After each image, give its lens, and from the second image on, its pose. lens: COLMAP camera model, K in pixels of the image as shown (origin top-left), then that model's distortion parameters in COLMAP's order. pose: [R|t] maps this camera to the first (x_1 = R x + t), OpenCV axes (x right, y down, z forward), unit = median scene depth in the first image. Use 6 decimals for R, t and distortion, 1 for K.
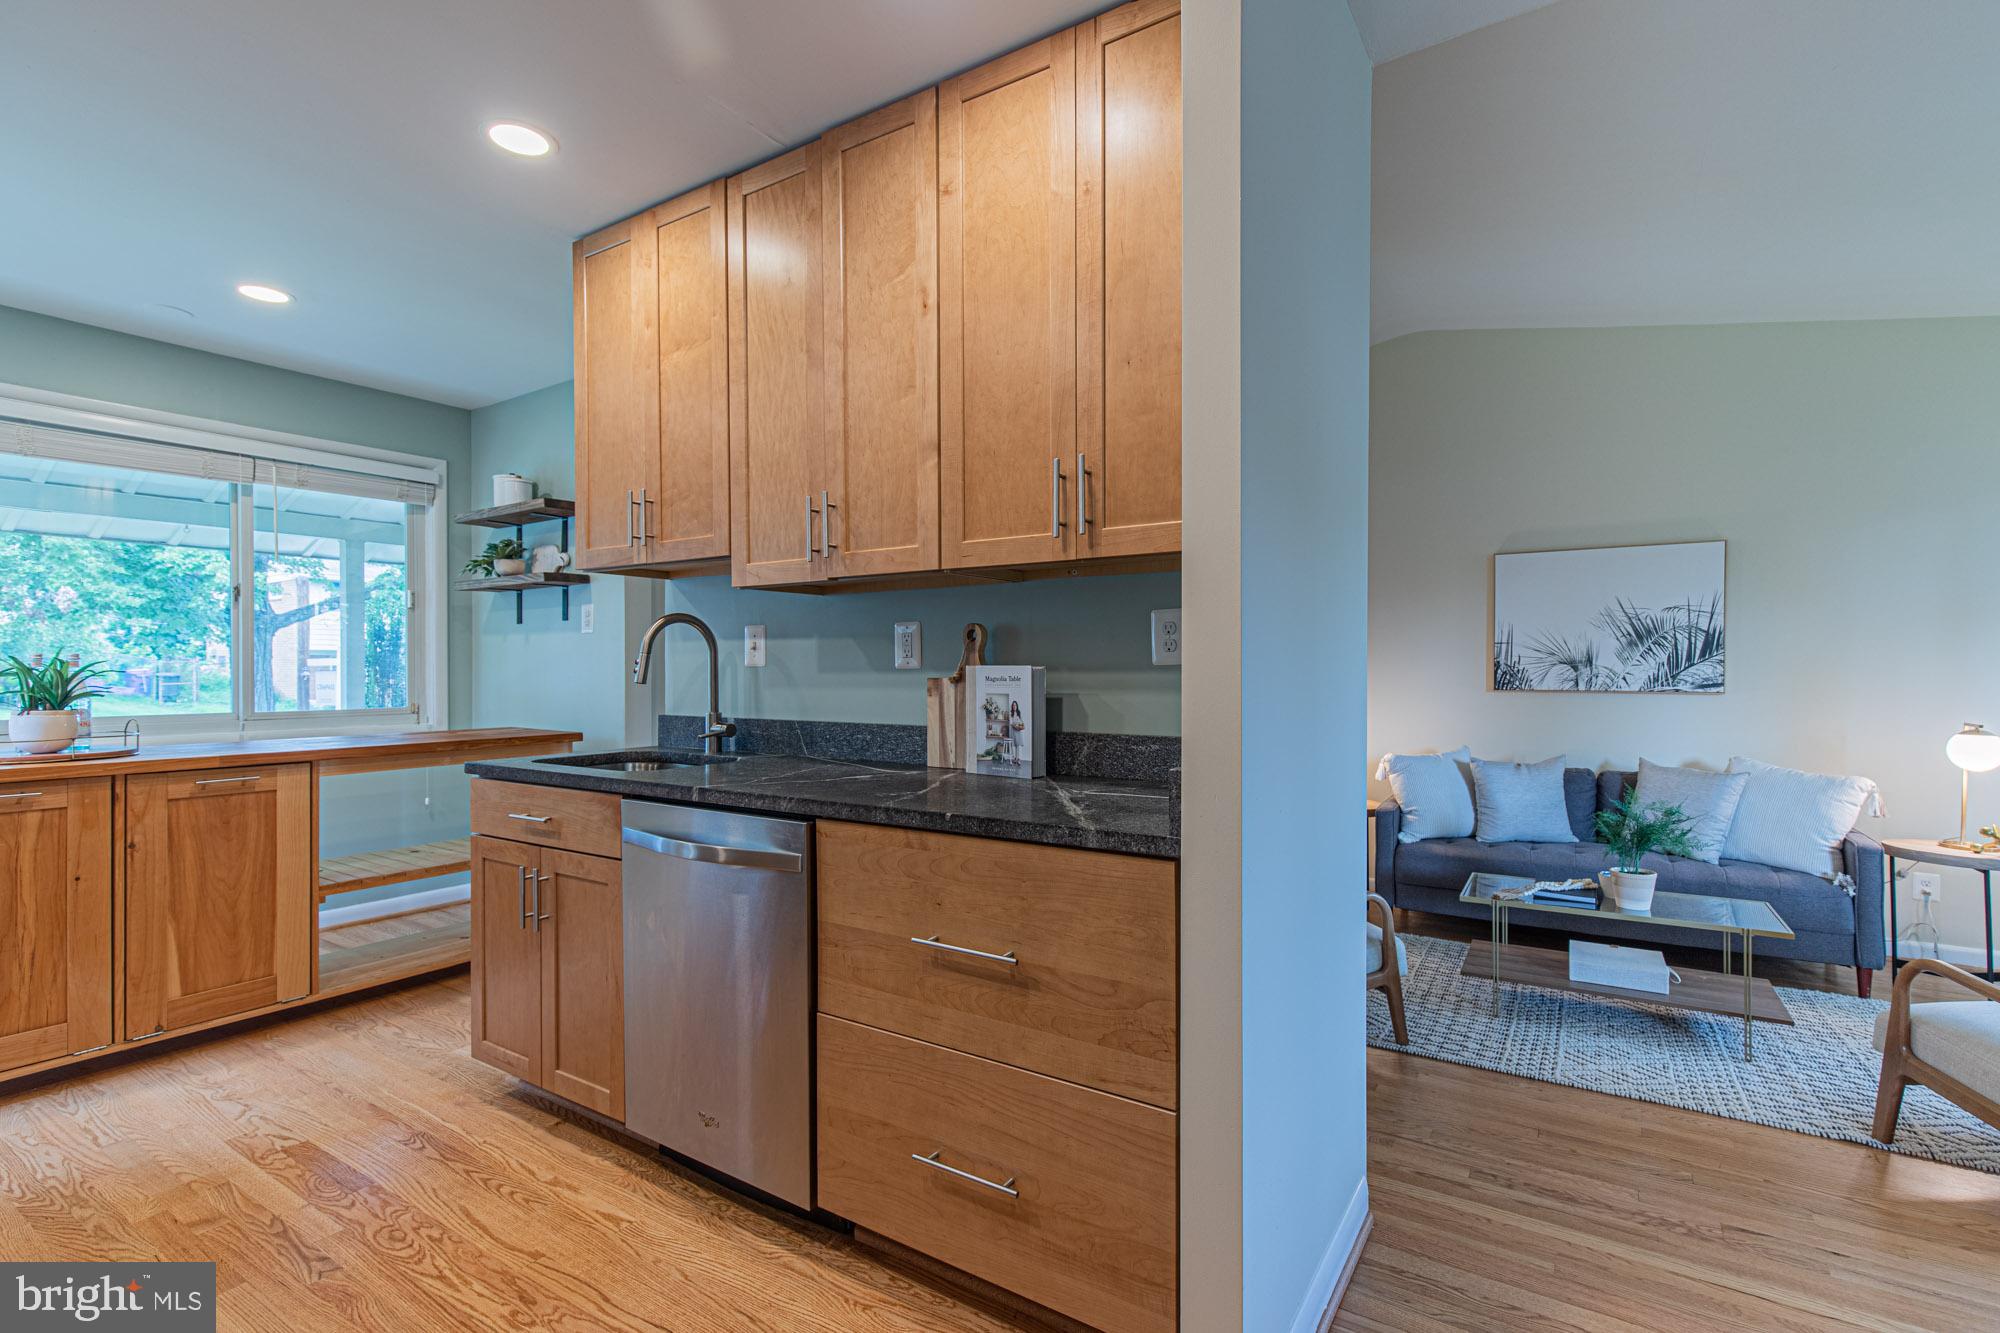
lens RADIAL K [[909.9, 0, 1038.2], [0, 909.9, 685.4], [0, 0, 1]] dist [-0.000127, 0.000356]
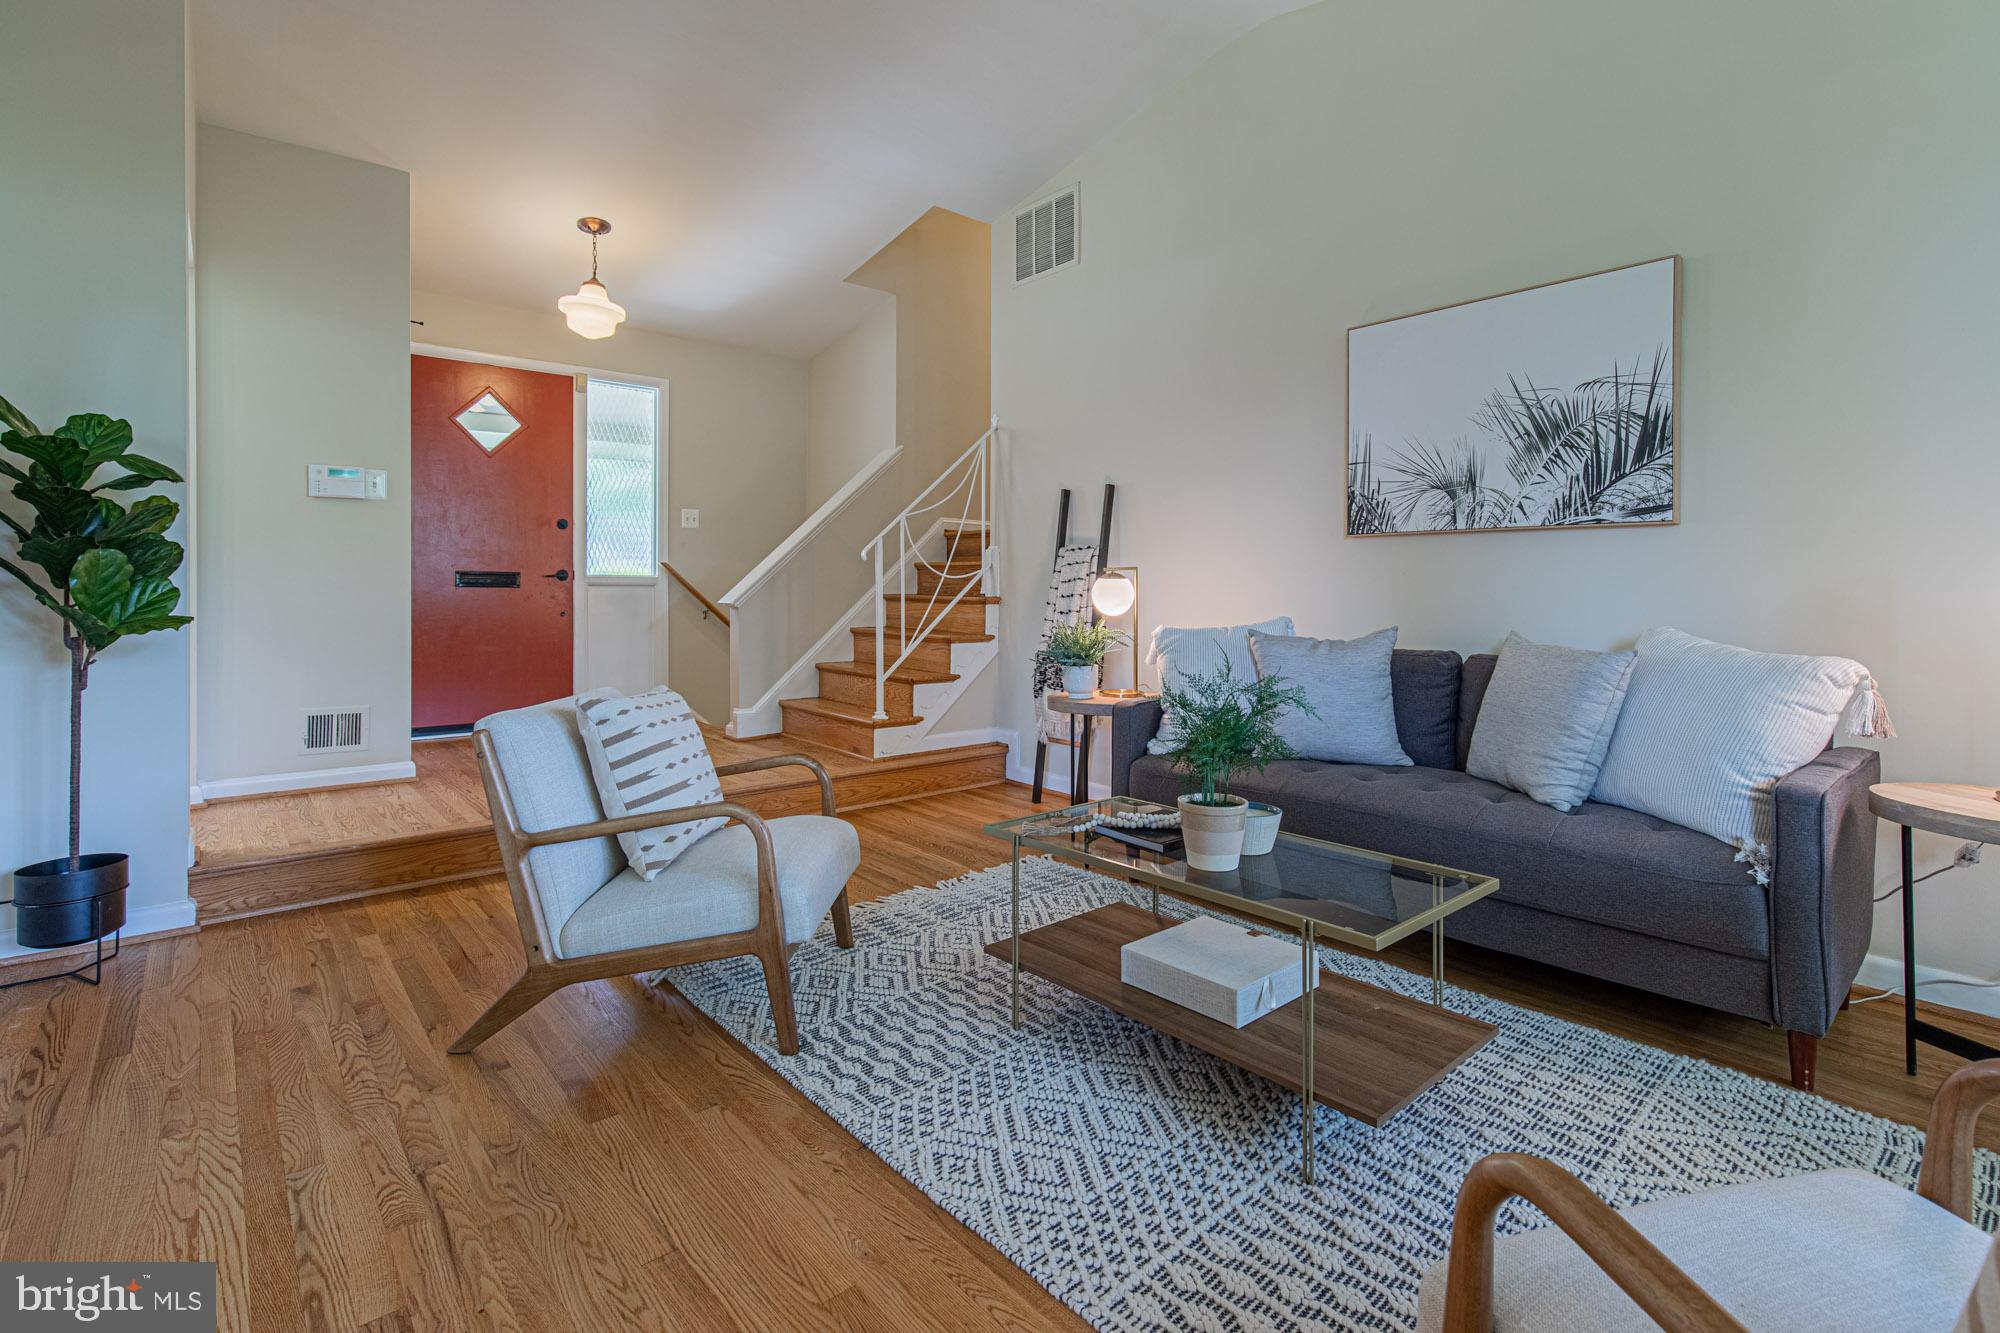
lens RADIAL K [[909.9, 0, 1079.5], [0, 909.9, 628.9], [0, 0, 1]] dist [-0.000127, 0.000356]
pose [[0.960453, 0.011623, -0.278198, 0.941701], [-0.005010, 0.999688, 0.024470, 0.109801], [0.278395, -0.022109, 0.960212, 0.574486]]
